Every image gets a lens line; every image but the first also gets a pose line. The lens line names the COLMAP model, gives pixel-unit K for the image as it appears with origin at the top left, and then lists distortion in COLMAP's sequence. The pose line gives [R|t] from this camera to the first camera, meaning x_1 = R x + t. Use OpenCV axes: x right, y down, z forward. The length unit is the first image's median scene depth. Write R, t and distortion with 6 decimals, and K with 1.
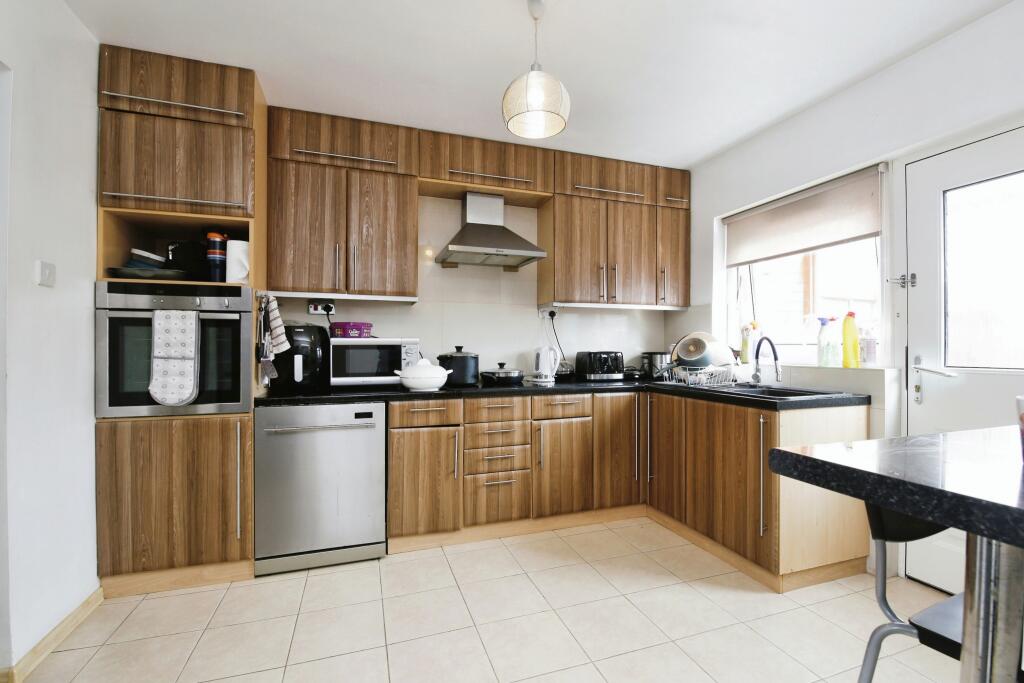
lens RADIAL K [[452.6, 0, 518.3], [0, 452.6, 347.4], [0, 0, 1]] dist [-0.002060, -0.000801]
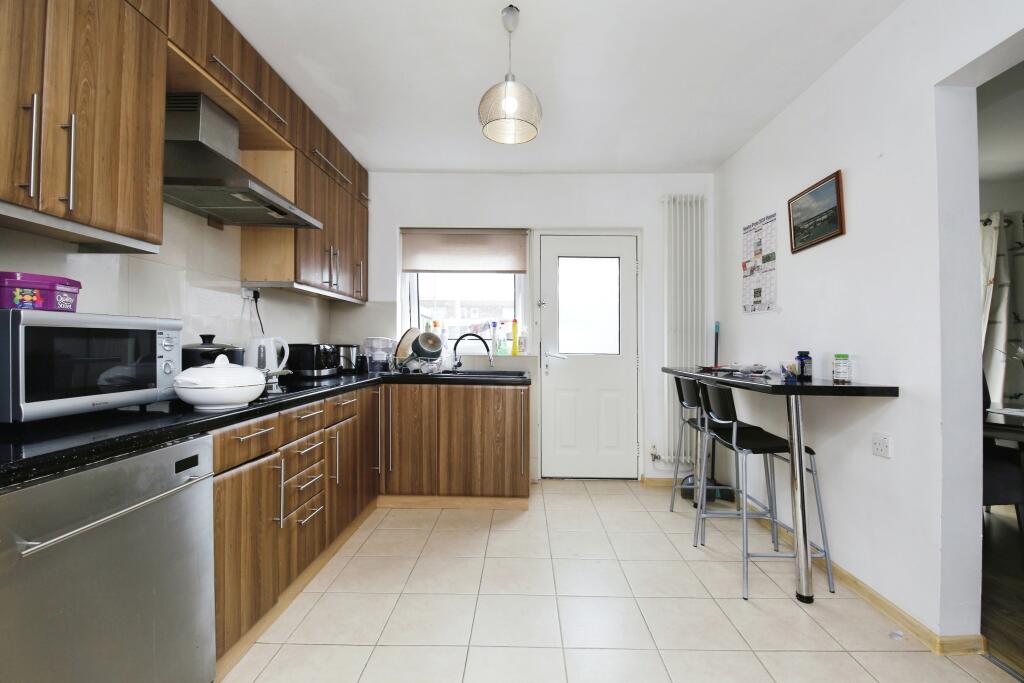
lens RADIAL K [[452.6, 0, 518.4], [0, 452.6, 338.5], [0, 0, 1]] dist [-0.002060, -0.000801]
pose [[0.344033, 0.016772, 0.938808, -0.653391], [-0.010248, 0.999848, -0.014107, 0.007843], [-0.938902, -0.004767, 0.344153, 0.423286]]
